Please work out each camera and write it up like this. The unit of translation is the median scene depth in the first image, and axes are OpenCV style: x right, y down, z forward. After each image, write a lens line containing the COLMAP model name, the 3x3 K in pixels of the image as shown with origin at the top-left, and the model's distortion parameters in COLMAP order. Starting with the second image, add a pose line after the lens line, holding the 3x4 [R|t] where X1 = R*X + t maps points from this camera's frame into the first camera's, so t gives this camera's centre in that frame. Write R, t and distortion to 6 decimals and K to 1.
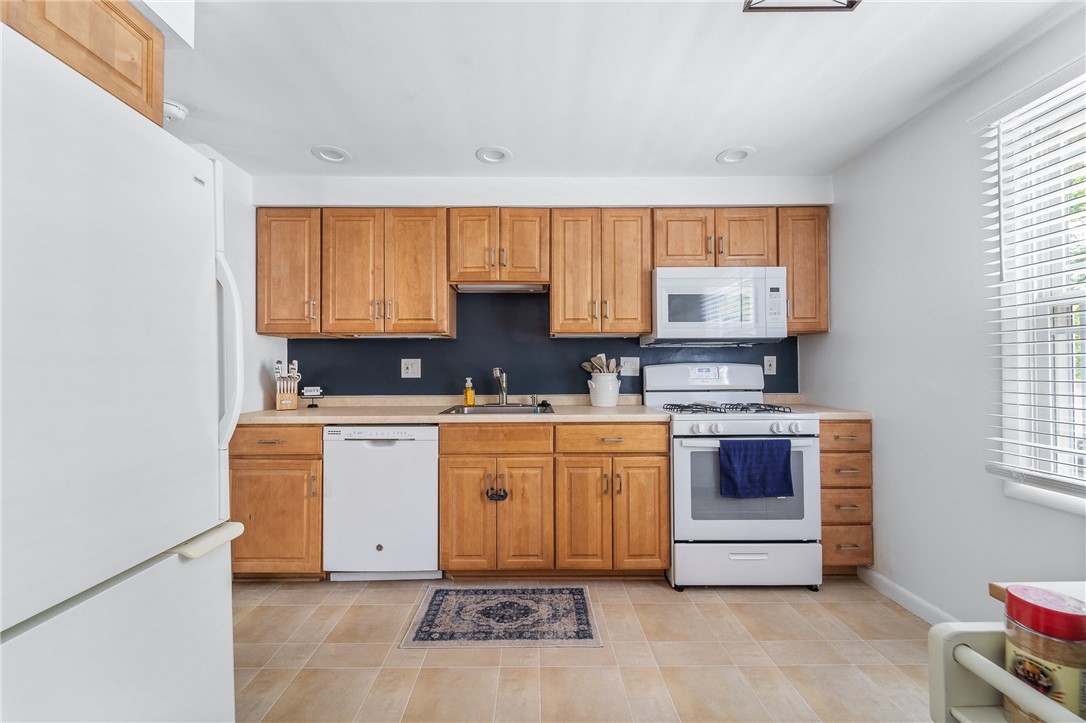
lens RADIAL K [[441.4, 0, 537.6], [0, 441.4, 363.2], [0, 0, 1]] dist [0.000628, 0.000201]
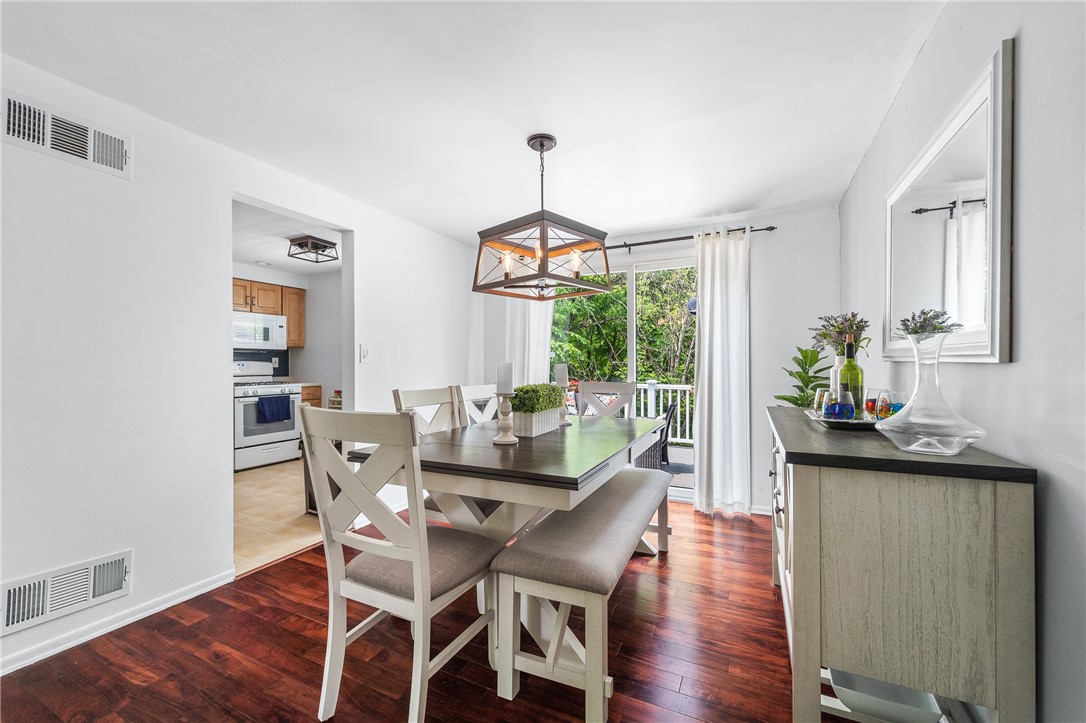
lens RADIAL K [[441.4, 0, 537.6], [0, 441.4, 363.2], [0, 0, 1]] dist [0.000628, 0.000201]
pose [[0.453153, 0.003751, 0.891425, -0.851553], [-0.012456, 0.999920, 0.002124, -0.013790], [-0.891346, -0.012066, 0.453163, -1.134999]]
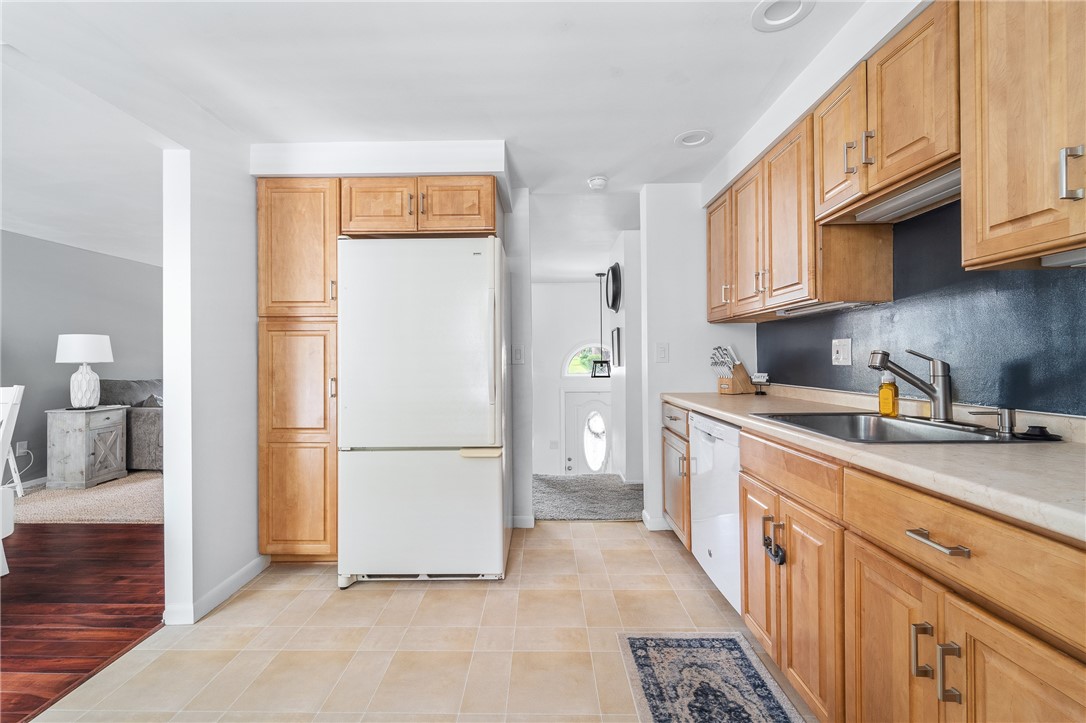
lens RADIAL K [[441.1, 0, 536.3], [0, 441.1, 357.4], [0, 0, 1]] dist [0.000696, -0.000701]
pose [[-0.030301, 0.001615, -0.999540, 0.547660], [0.024274, 0.999705, 0.000879, 0.009878], [0.999246, -0.024236, -0.030331, 0.678056]]
